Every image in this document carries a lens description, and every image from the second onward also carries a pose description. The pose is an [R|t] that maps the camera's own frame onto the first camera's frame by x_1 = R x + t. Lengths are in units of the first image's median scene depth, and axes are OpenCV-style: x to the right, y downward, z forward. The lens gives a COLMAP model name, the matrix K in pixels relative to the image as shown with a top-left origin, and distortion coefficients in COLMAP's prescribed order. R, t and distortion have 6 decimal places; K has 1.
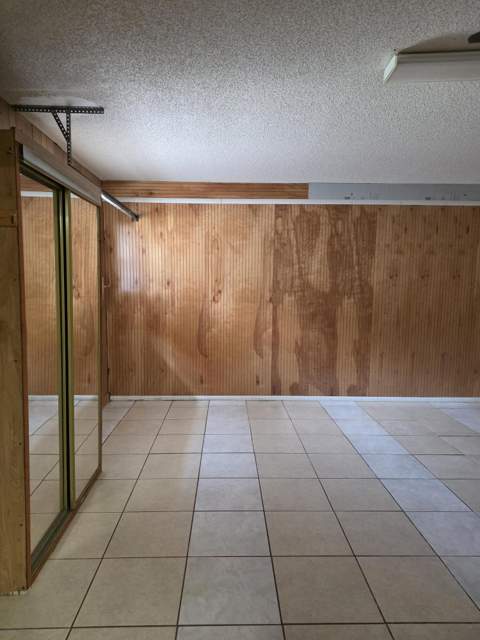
lens RADIAL K [[421.1, 0, 234.9], [0, 421.1, 315.4], [0, 0, 1]] dist [0.007968, -0.019571]
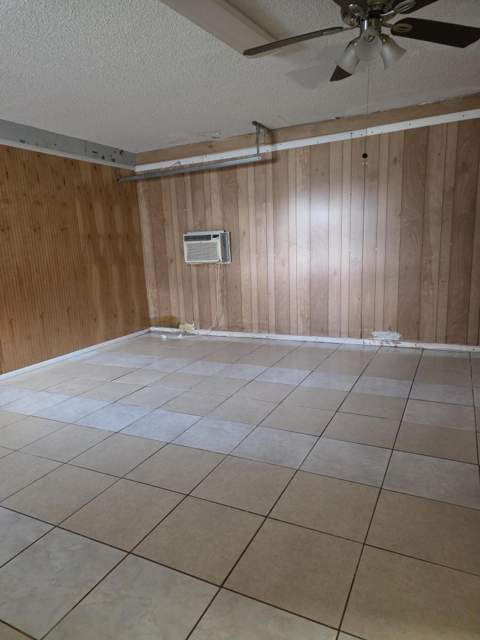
lens RADIAL K [[421.1, 0, 238.4], [0, 421.1, 322.3], [0, 0, 1]] dist [0.007968, -0.019571]
pose [[0.460550, -0.197118, 0.865470, -0.226243], [0.126832, 0.979639, 0.155628, 0.024184], [-0.878526, 0.038095, 0.476174, 0.224504]]
